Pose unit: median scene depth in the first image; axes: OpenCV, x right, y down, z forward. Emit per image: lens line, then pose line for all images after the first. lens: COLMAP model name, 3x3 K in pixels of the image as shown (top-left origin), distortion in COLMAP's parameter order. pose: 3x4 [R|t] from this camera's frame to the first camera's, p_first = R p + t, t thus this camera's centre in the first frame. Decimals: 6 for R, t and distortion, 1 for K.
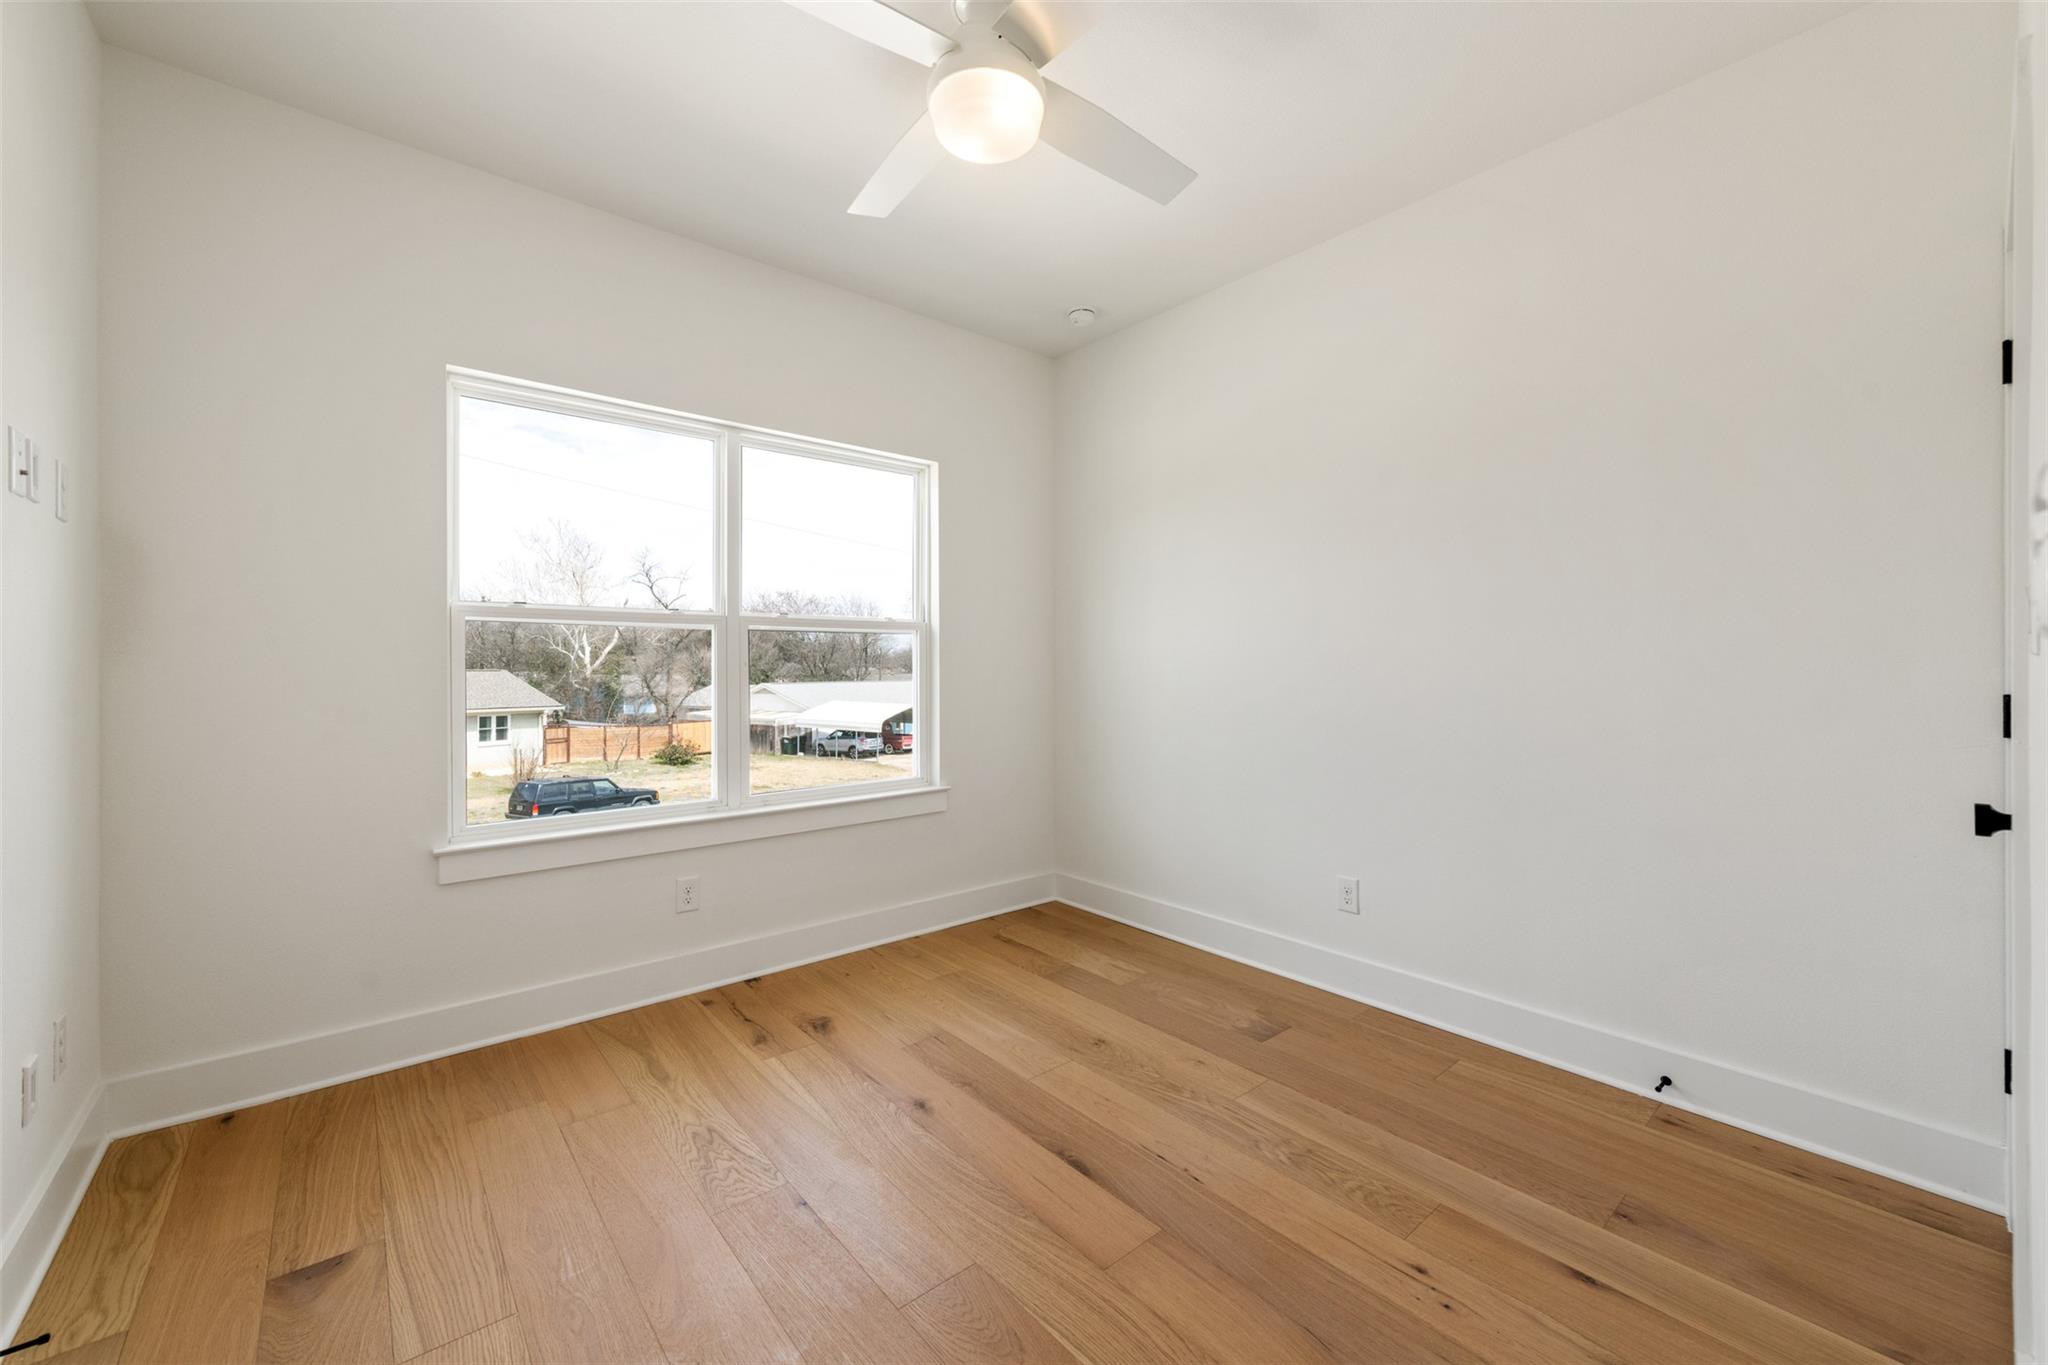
lens RADIAL K [[801.6, 0, 1029.6], [0, 801.6, 670.4], [0, 0, 1]] dist [0.005544, -0.003029]
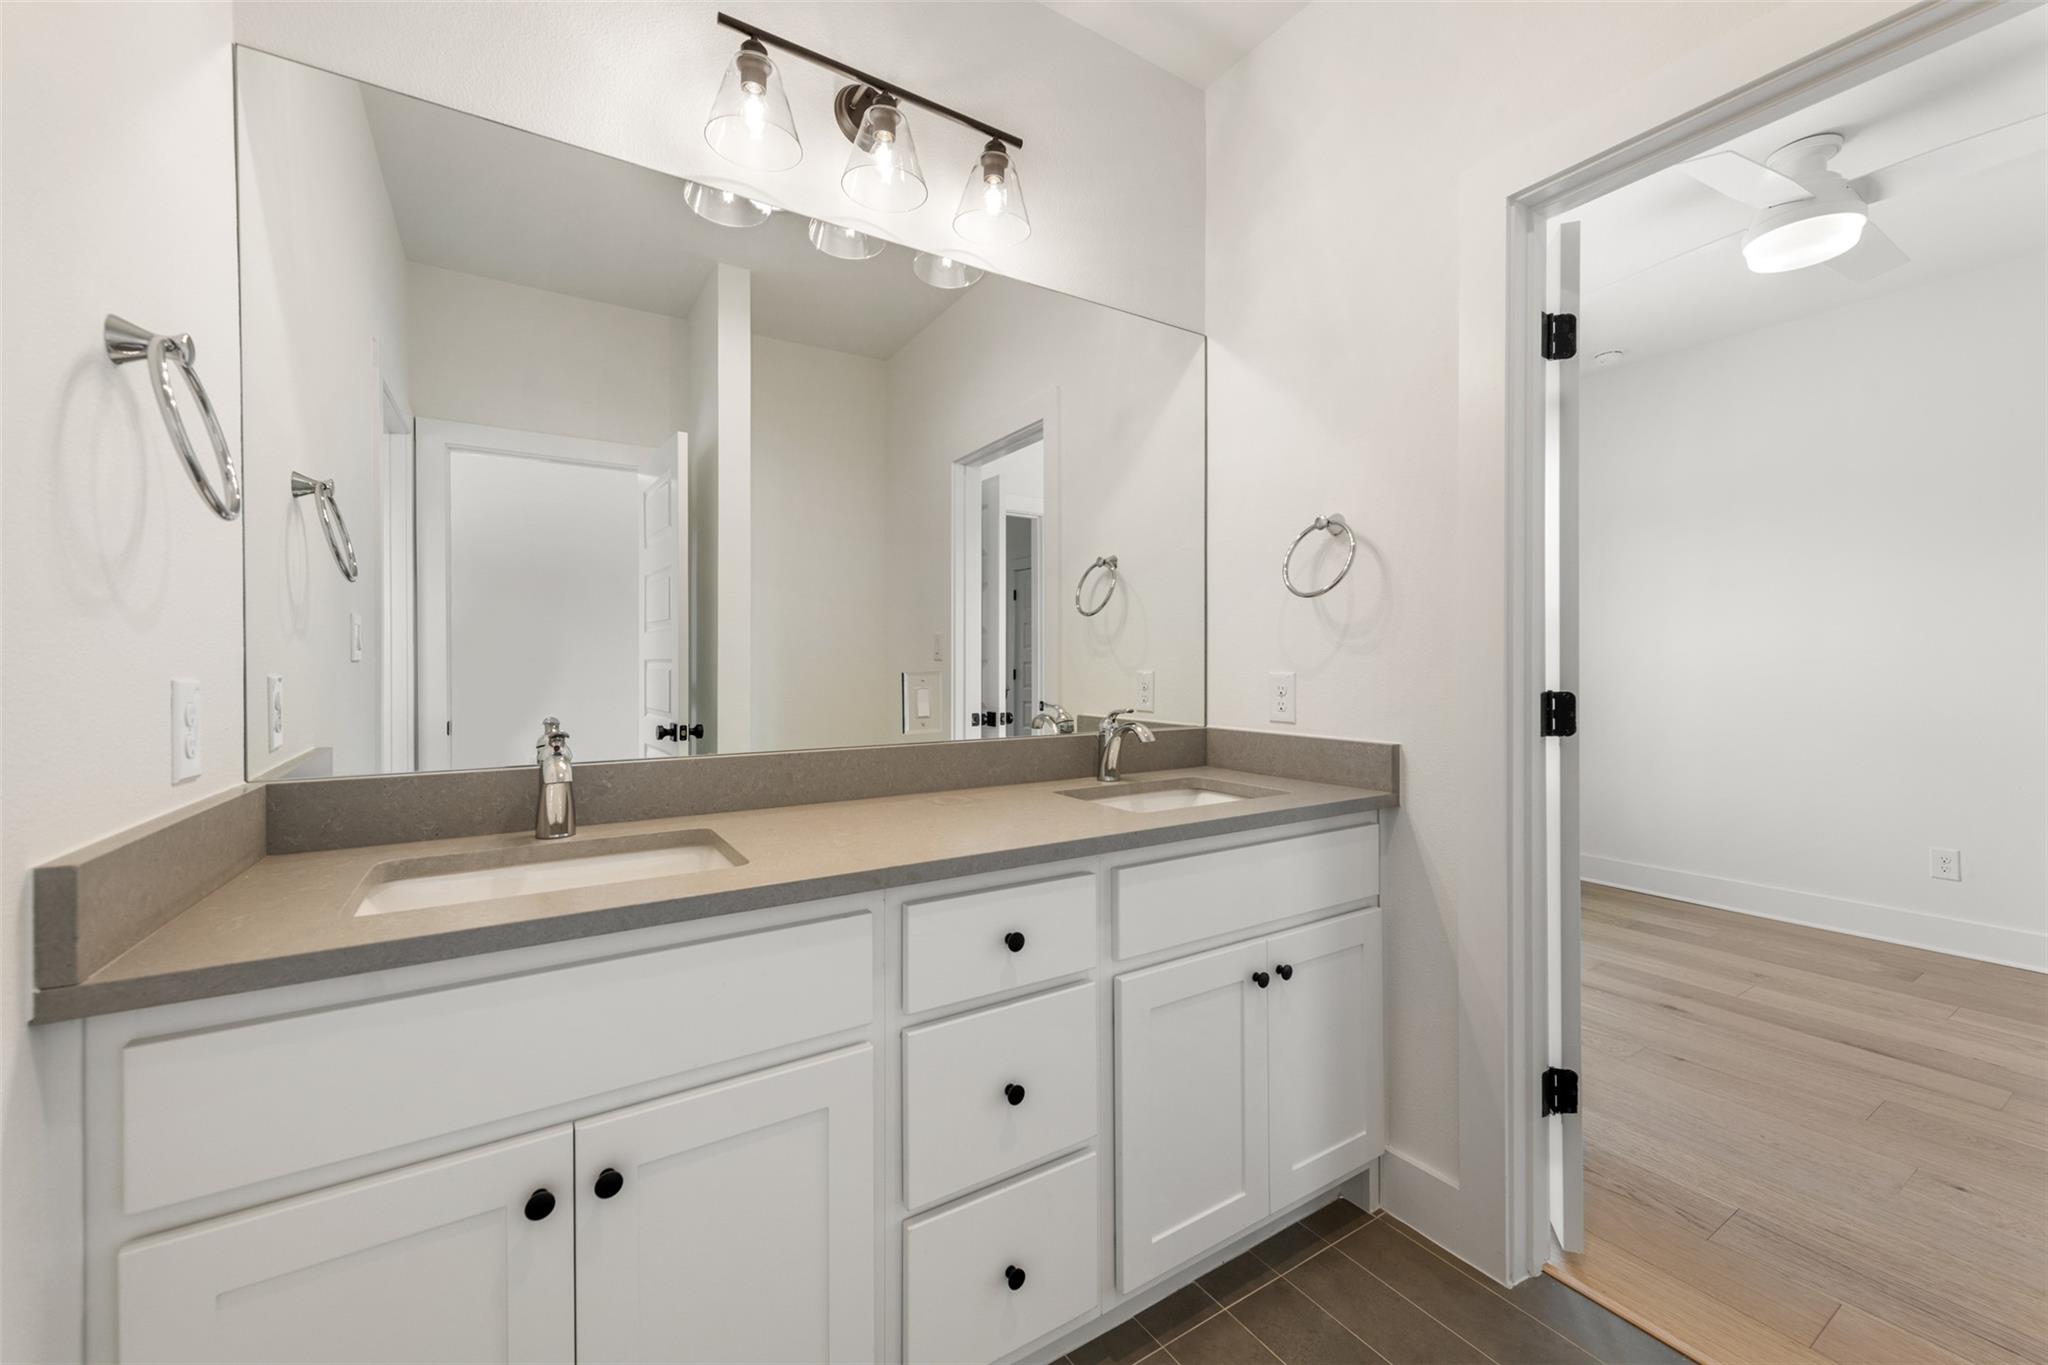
lens RADIAL K [[801.6, 0, 1033.4], [0, 801.6, 667.1], [0, 0, 1]] dist [0.005544, -0.003029]
pose [[0.990093, 0.000042, -0.140416, -0.869633], [-0.000041, 1.000000, 0.000012, 0.000989], [0.140416, -0.000006, 0.990093, -0.367759]]
